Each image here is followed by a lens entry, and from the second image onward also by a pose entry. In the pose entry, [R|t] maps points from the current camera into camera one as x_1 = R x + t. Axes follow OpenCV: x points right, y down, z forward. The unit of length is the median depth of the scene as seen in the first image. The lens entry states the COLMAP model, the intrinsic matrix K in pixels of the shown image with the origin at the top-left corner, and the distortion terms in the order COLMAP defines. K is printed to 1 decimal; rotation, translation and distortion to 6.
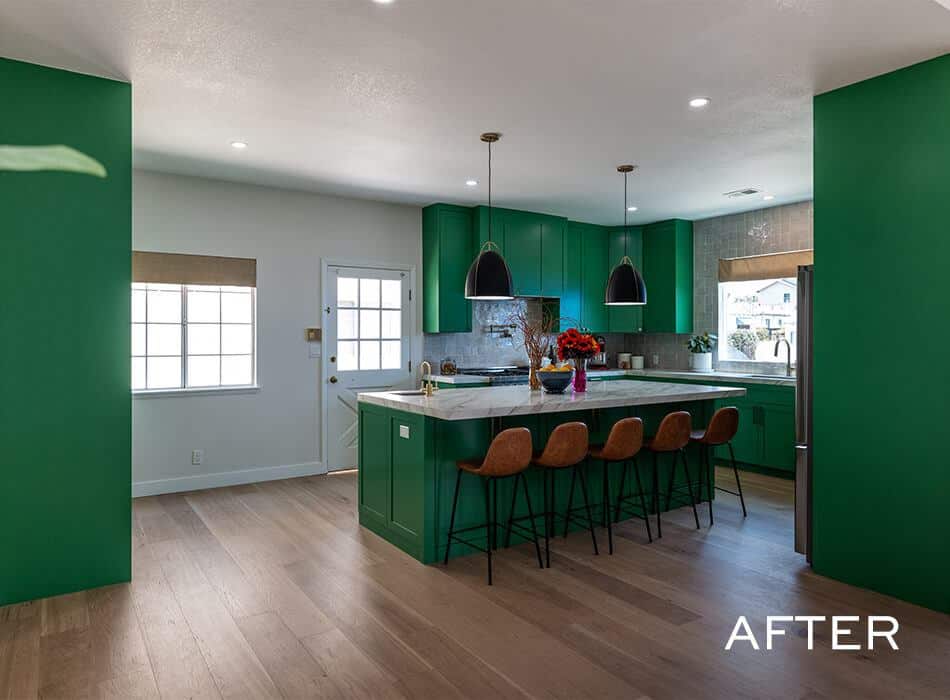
lens RADIAL K [[633.4, 0, 475.0], [0, 633.4, 350.0], [0, 0, 1]] dist [-0.002302, -0.000507]
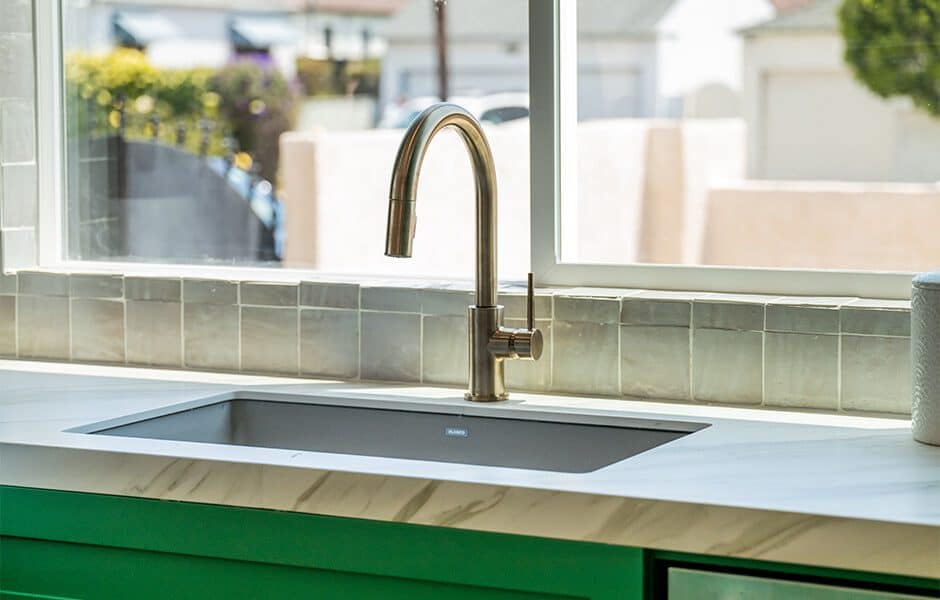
lens RADIAL K [[2137.4, 0, 469.9], [0, 2137.4, 252.3], [0, 0, 1]] dist [0.742998, 0.116200]
pose [[0.878522, -0.041881, 0.475862, 0.281559], [0.015608, 0.998134, 0.059033, -0.014567], [-0.477447, -0.044434, 0.877536, 0.610850]]
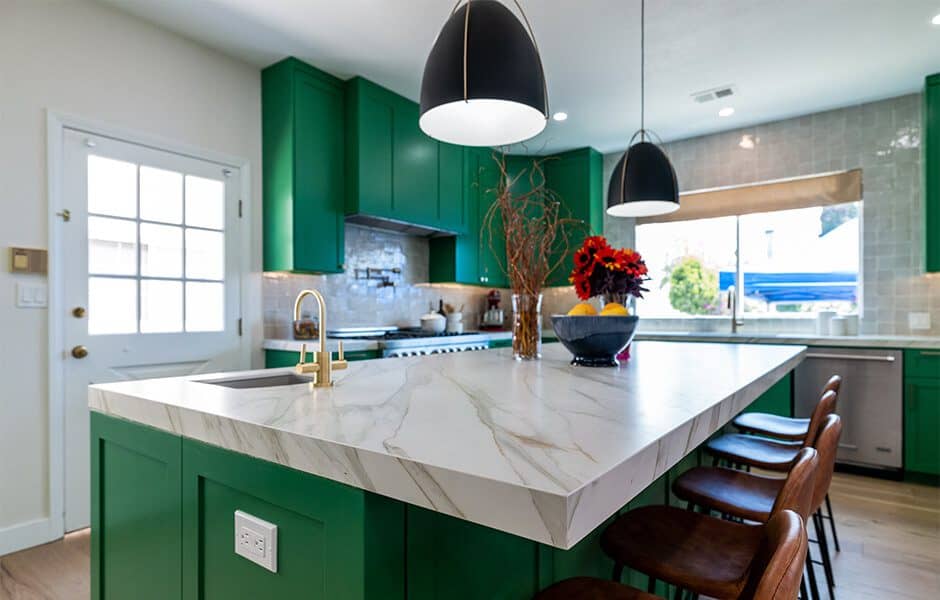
lens RADIAL K [[513.0, 0, 475.1], [0, 513.0, 314.4], [0, 0, 1]] dist [0.004210, 0.000392]
pose [[0.940284, -0.003794, 0.340371, -0.060837], [0.011021, 0.999753, -0.019302, 0.026800], [-0.340214, 0.021901, 0.940093, 0.479222]]
